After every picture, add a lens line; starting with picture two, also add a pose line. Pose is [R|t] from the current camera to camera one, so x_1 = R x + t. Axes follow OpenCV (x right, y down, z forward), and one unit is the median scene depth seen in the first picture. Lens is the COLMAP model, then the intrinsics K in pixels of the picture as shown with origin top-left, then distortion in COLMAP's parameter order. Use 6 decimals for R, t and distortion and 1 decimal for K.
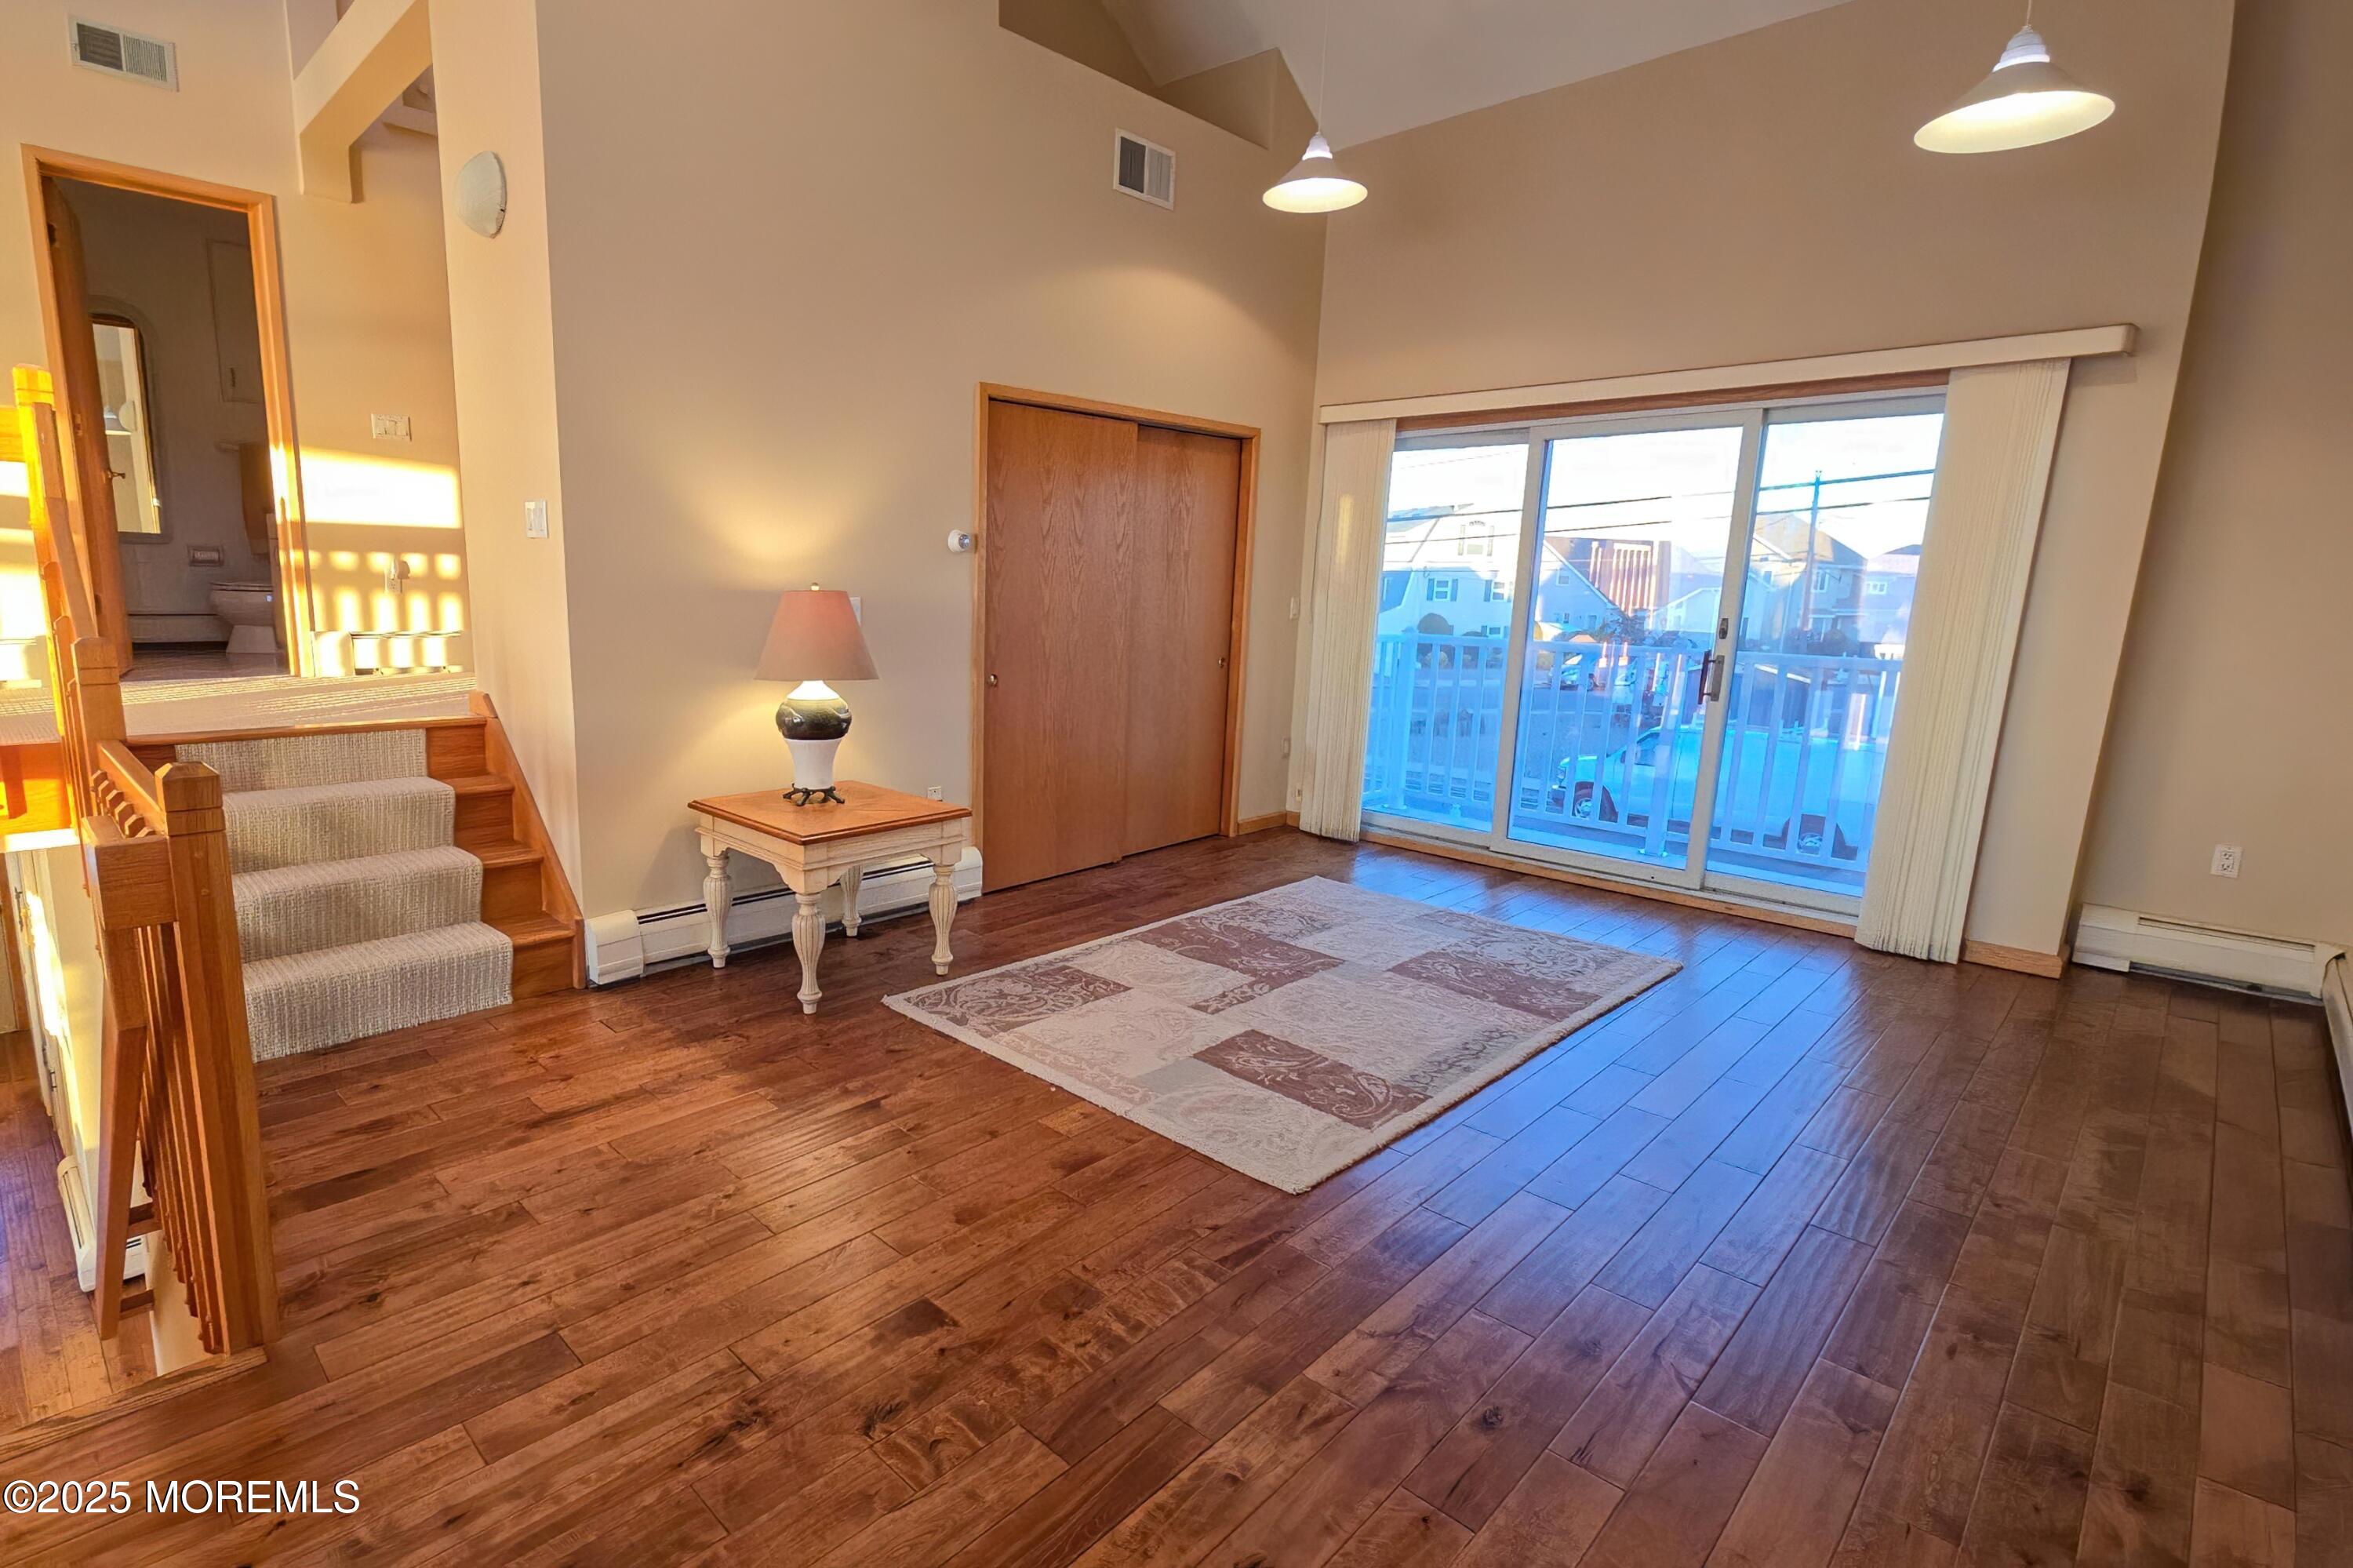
lens RADIAL K [[1148.6, 0, 1176.5], [0, 1148.6, 784.0], [0, 0, 1]] dist [0.002384, 0.001189]
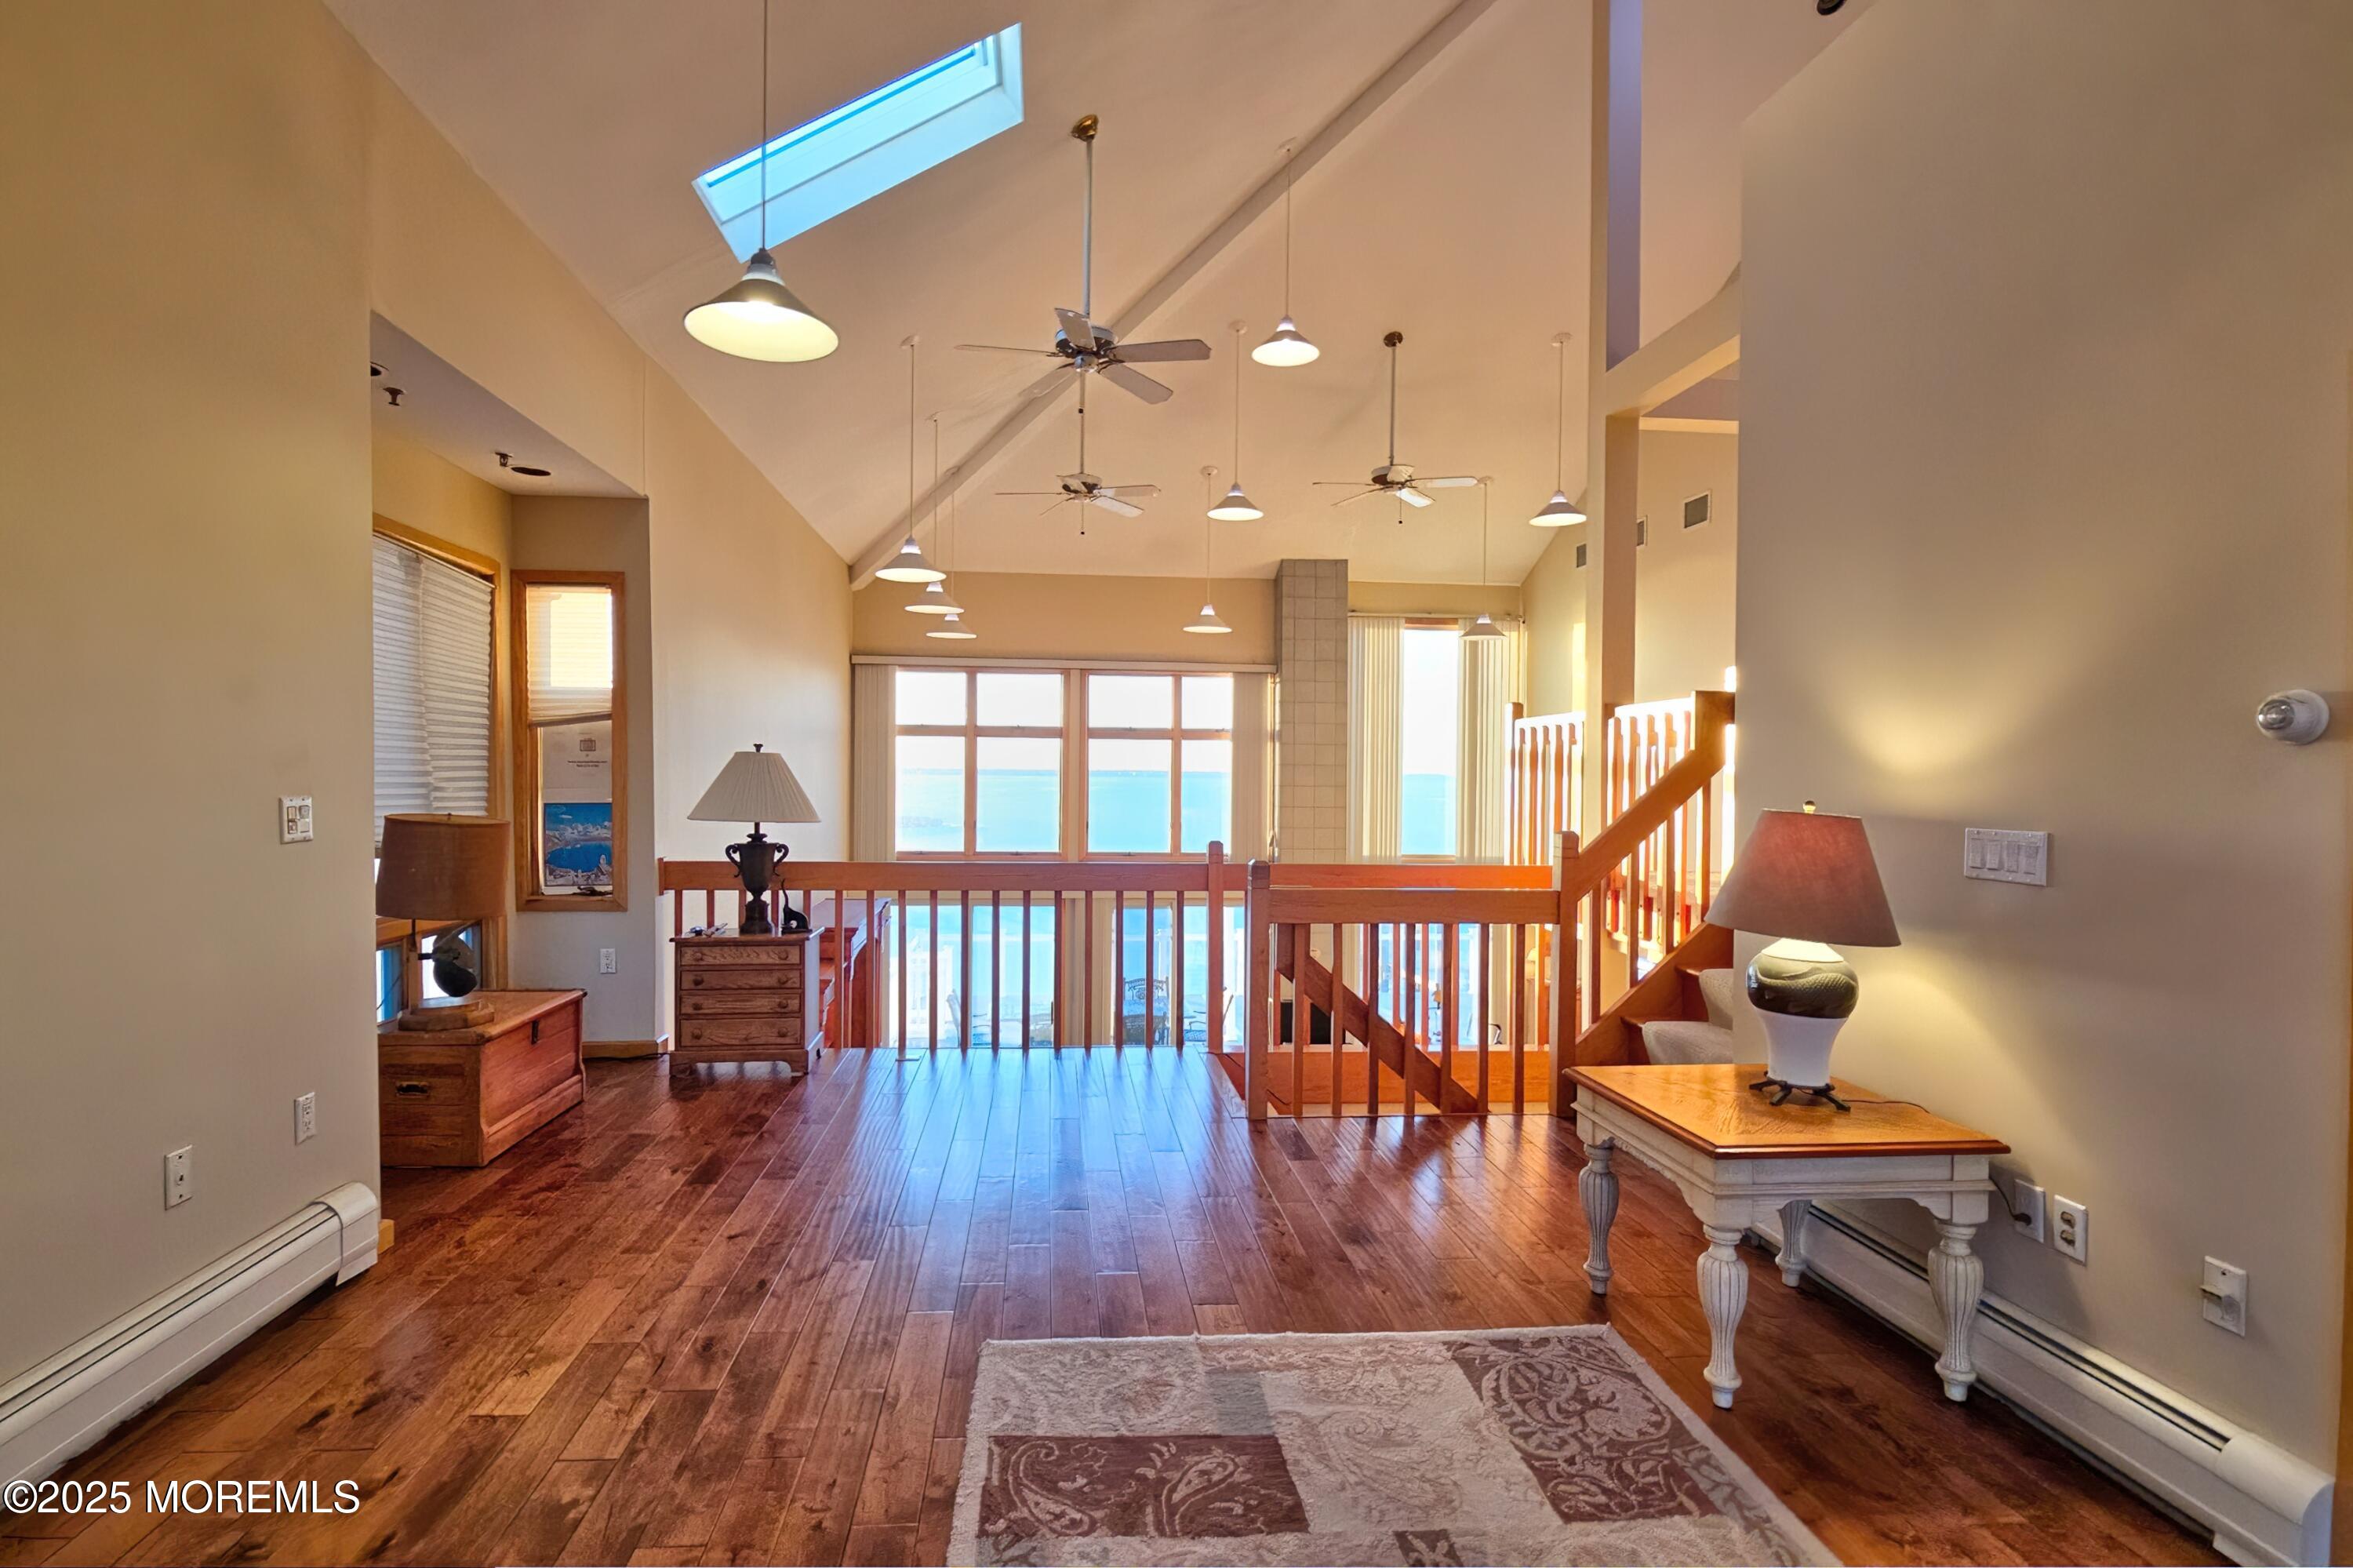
lens RADIAL K [[1148.6, 0, 1176.5], [0, 1148.6, 784.0], [0, 0, 1]] dist [0.002384, 0.001189]
pose [[-0.944584, -0.103777, -0.311434, 0.317925], [-0.051339, 0.983742, -0.172096, -0.038768], [0.324231, -0.146570, -0.934554, 1.618345]]
